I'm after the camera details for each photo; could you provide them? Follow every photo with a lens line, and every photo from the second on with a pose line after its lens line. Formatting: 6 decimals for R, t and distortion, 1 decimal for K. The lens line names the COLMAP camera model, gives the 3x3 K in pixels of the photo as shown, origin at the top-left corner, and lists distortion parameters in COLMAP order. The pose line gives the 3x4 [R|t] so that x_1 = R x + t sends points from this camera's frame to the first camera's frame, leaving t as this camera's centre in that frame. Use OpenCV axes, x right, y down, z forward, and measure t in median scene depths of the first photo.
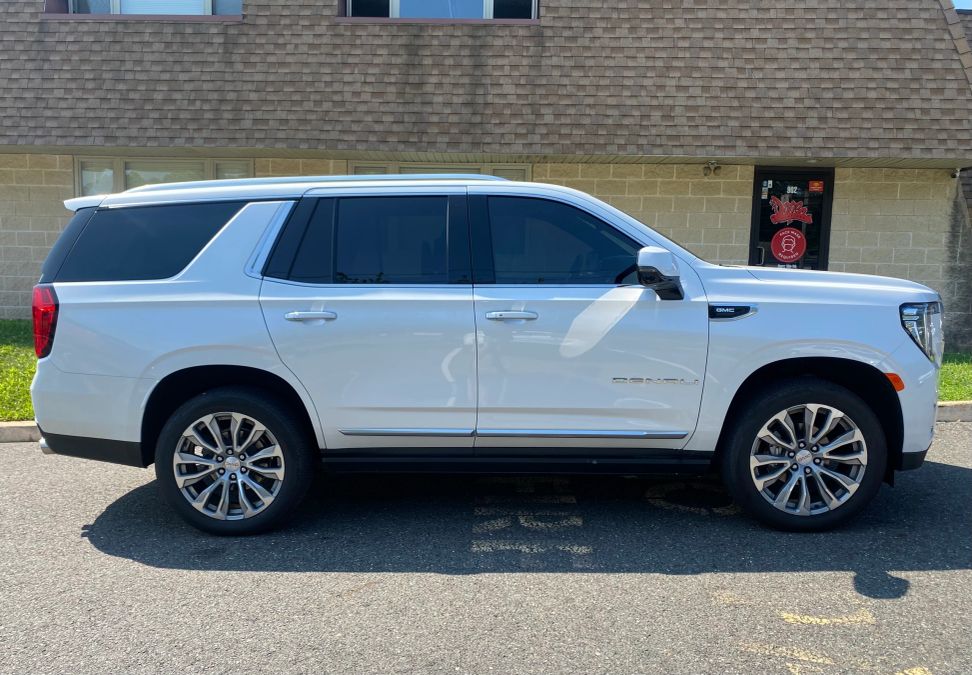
lens RADIAL K [[767.9, 0, 465.1], [0, 767.9, 377.8], [0, 0, 1]] dist [0.005247, -0.002324]
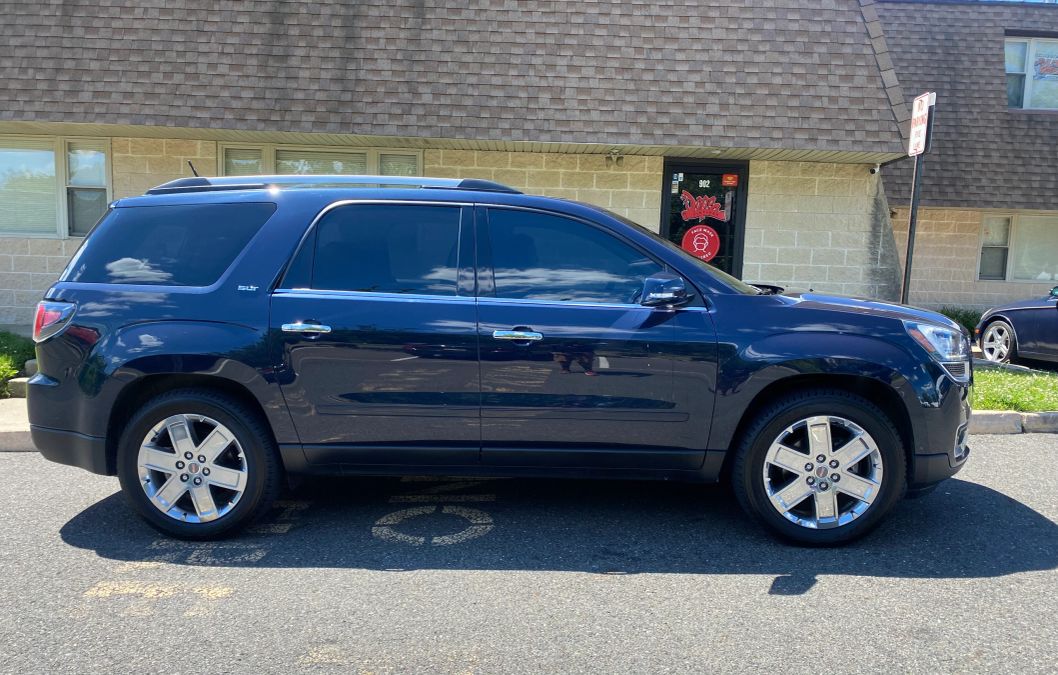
lens RADIAL K [[790.4, 0, 530.2], [0, 790.4, 396.3], [0, 0, 1]] dist [0.013505, -0.013916]
pose [[0.998804, 0.004551, 0.048686, 0.185034], [-0.005160, 0.999910, 0.012386, 0.000911], [-0.048625, -0.012622, 0.998737, 0.058873]]
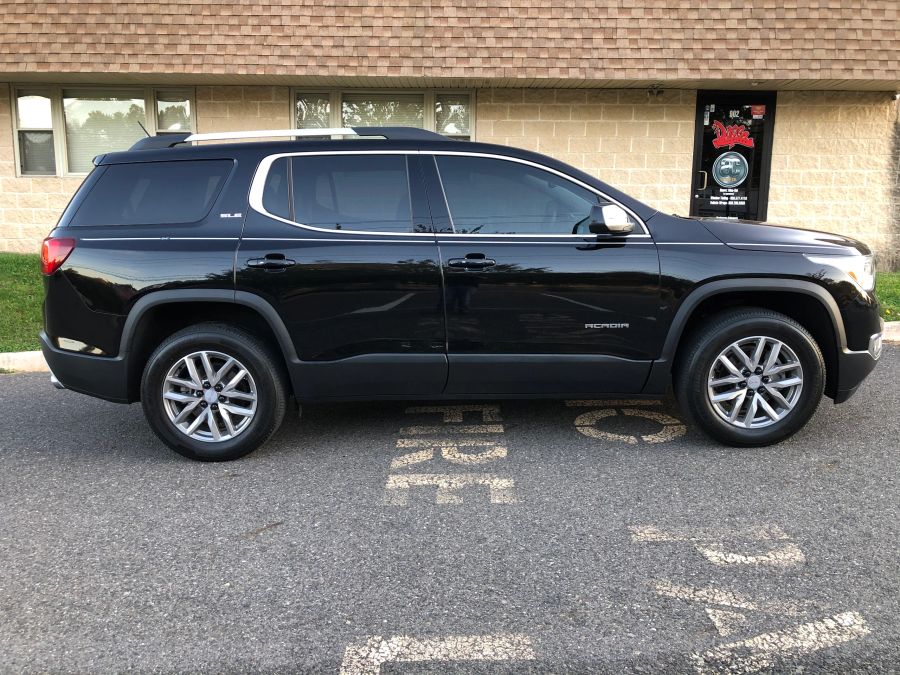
lens RADIAL K [[730.7, 0, 446.3], [0, 730.7, 337.4], [0, 0, 1]] dist [0.002370, 0.016838]
pose [[0.999709, -0.013419, 0.020031, 0.028026], [0.012537, 0.998975, 0.043500, 0.001144], [-0.020594, -0.043237, 0.998853, 0.043547]]
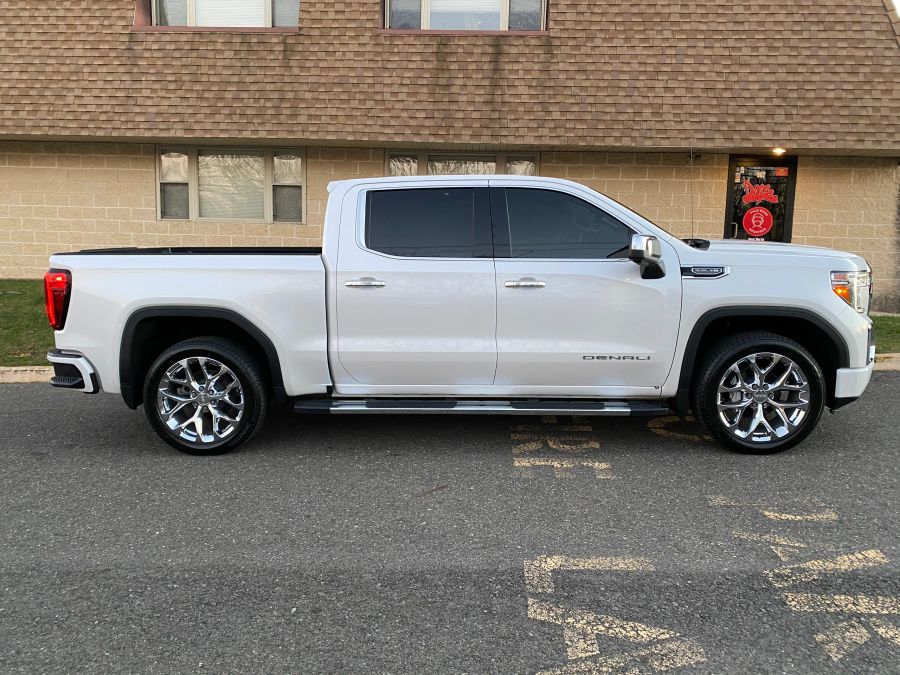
lens RADIAL K [[674.3, 0, 453.0], [0, 674.3, 337.0], [0, 0, 1]] dist [0.017937, -0.017960]
pose [[0.999870, 0.006411, -0.014785, -0.032872], [-0.006368, 0.999975, 0.002951, 0.004287], [0.014804, -0.002857, 0.999886, -0.048763]]
